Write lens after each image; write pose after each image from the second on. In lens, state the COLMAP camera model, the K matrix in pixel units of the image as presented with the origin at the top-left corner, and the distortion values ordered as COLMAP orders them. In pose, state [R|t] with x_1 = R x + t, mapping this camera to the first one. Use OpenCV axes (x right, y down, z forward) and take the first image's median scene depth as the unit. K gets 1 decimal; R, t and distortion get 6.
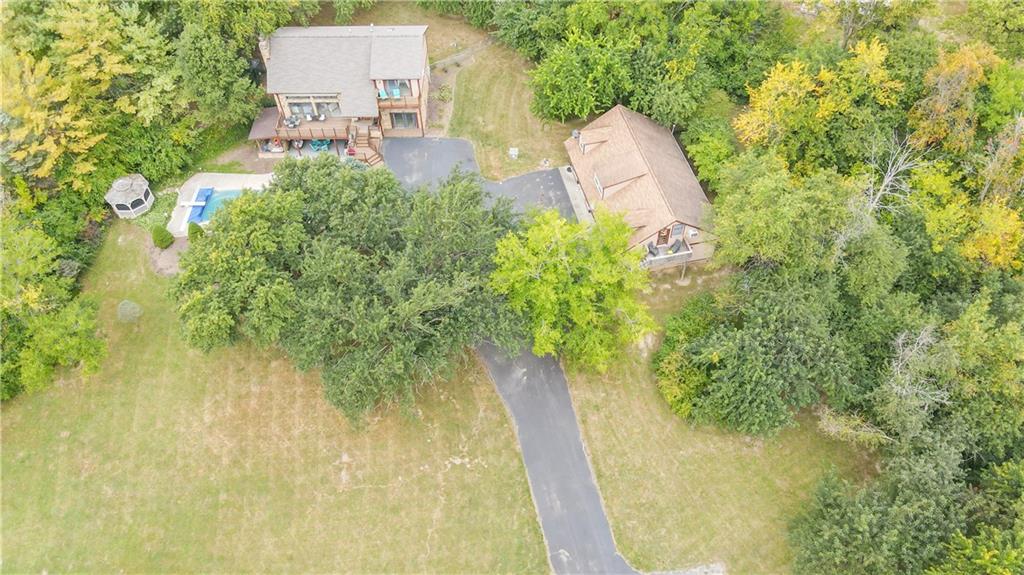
lens RADIAL K [[741.2, 0, 512.0], [0, 741.2, 287.5], [0, 0, 1]] dist [0.028882, 0.002167]
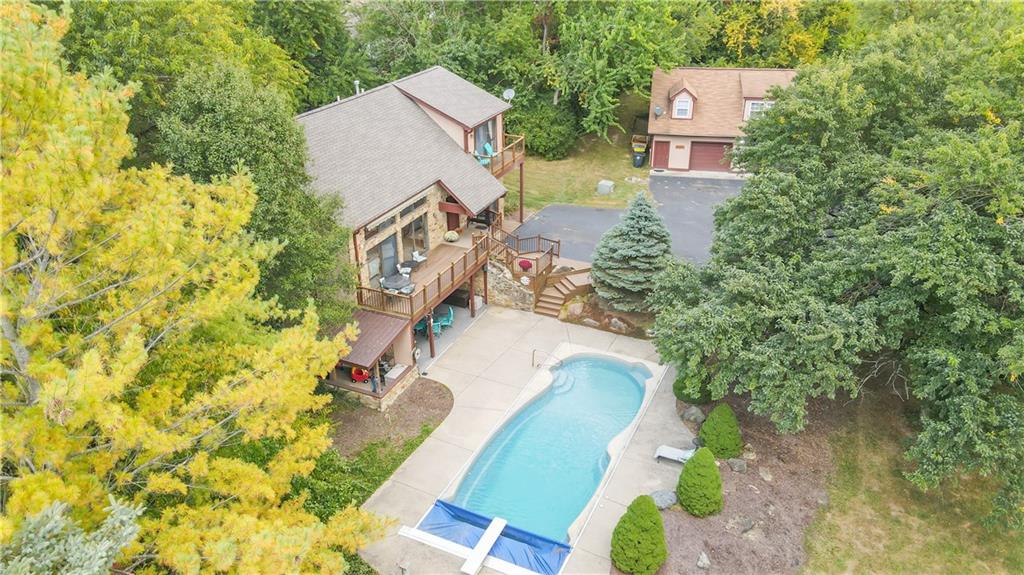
lens RADIAL K [[741.2, 0, 512.0], [0, 741.2, 287.5], [0, 0, 1]] dist [0.028882, 0.002167]
pose [[0.397706, -0.395010, 0.828128, -0.747909], [0.726216, 0.687146, -0.021001, -0.202165], [-0.560749, 0.609752, 0.560145, 0.889418]]
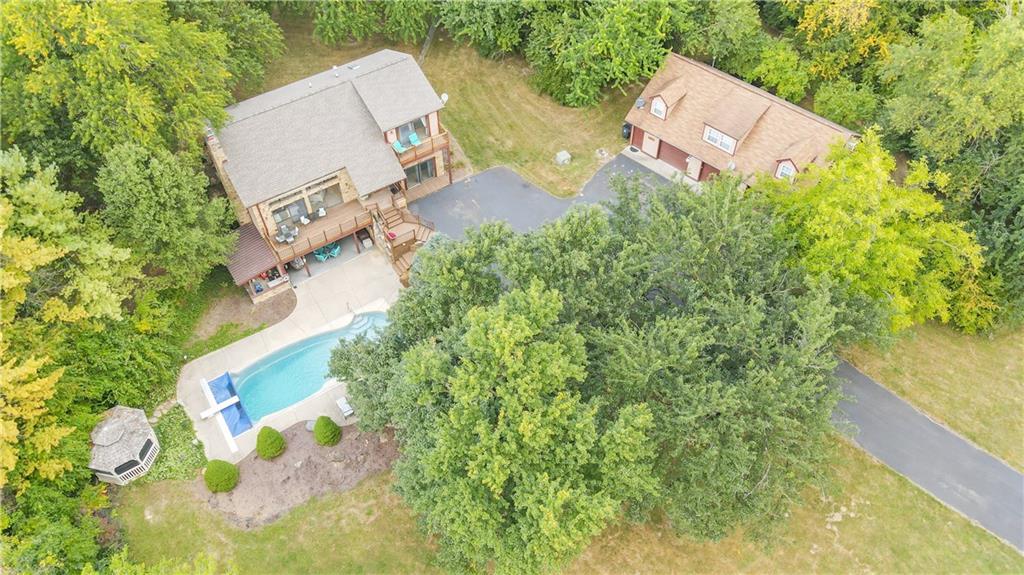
lens RADIAL K [[741.2, 0, 512.0], [0, 741.2, 287.5], [0, 0, 1]] dist [0.028882, 0.002167]
pose [[0.823536, -0.430295, 0.369641, -0.486279], [0.443725, 0.894606, 0.052812, -0.149363], [-0.353408, 0.120526, 0.927672, 0.356196]]
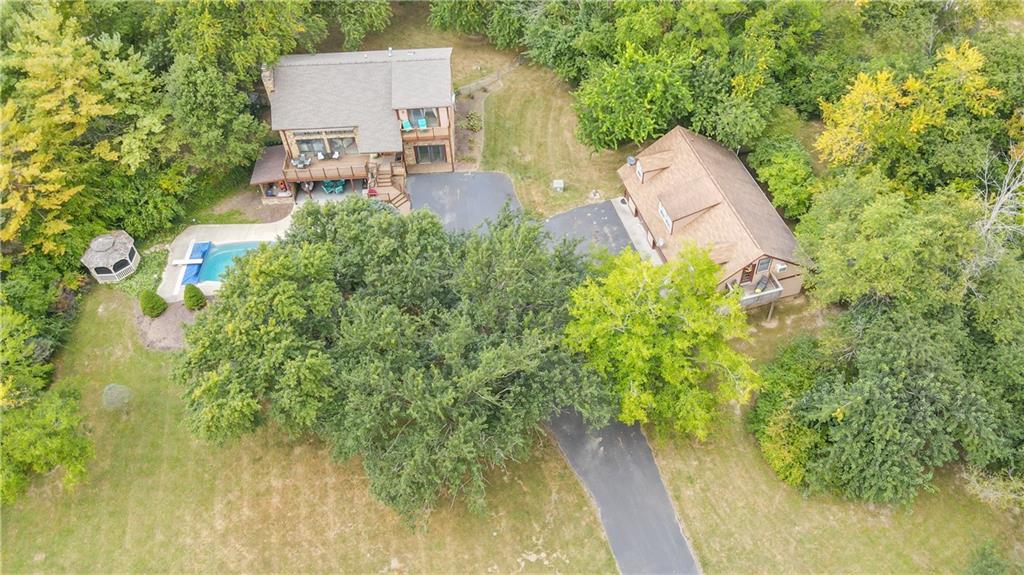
lens RADIAL K [[797.3, 0, 548.3], [0, 797.3, 267.3], [0, 0, 1]] dist [0.034112, -0.007289]
pose [[0.997037, -0.051071, 0.057526, -0.083645], [0.055117, 0.995946, -0.071091, -0.021834], [-0.053662, 0.074051, 0.995810, 0.080651]]
